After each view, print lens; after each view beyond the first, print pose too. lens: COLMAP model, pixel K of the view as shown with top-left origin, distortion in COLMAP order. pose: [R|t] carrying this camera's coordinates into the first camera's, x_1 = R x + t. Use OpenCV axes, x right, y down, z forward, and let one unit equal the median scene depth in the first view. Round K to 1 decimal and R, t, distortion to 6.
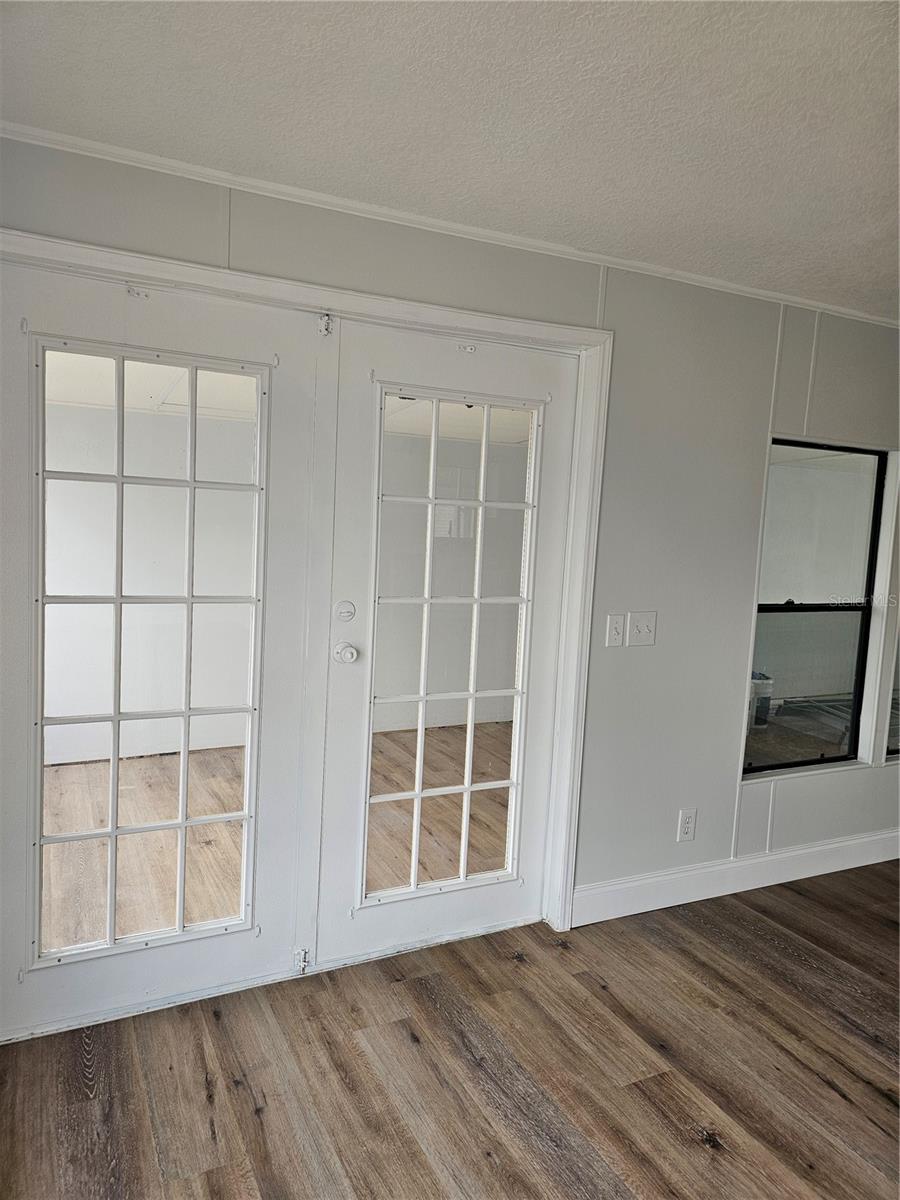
lens RADIAL K [[793.6, 0, 446.3], [0, 793.6, 594.5], [0, 0, 1]] dist [0.079015, -0.063909]
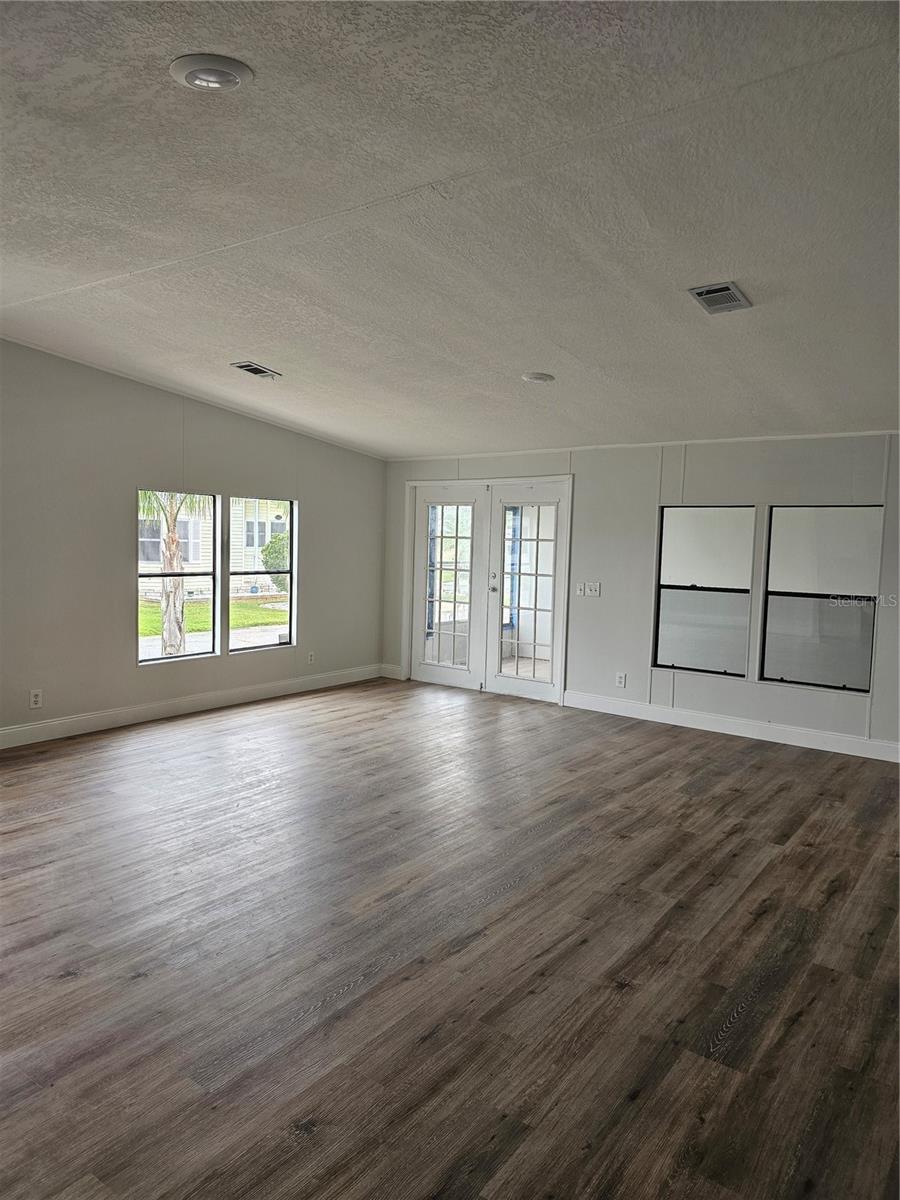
lens RADIAL K [[793.6, 0, 446.3], [0, 793.6, 594.5], [0, 0, 1]] dist [0.079015, -0.063909]
pose [[0.479557, 0.059139, -0.875516, 2.105166], [-0.066759, 0.997294, 0.030798, 0.010740], [0.874968, 0.043679, 0.482207, -0.536358]]
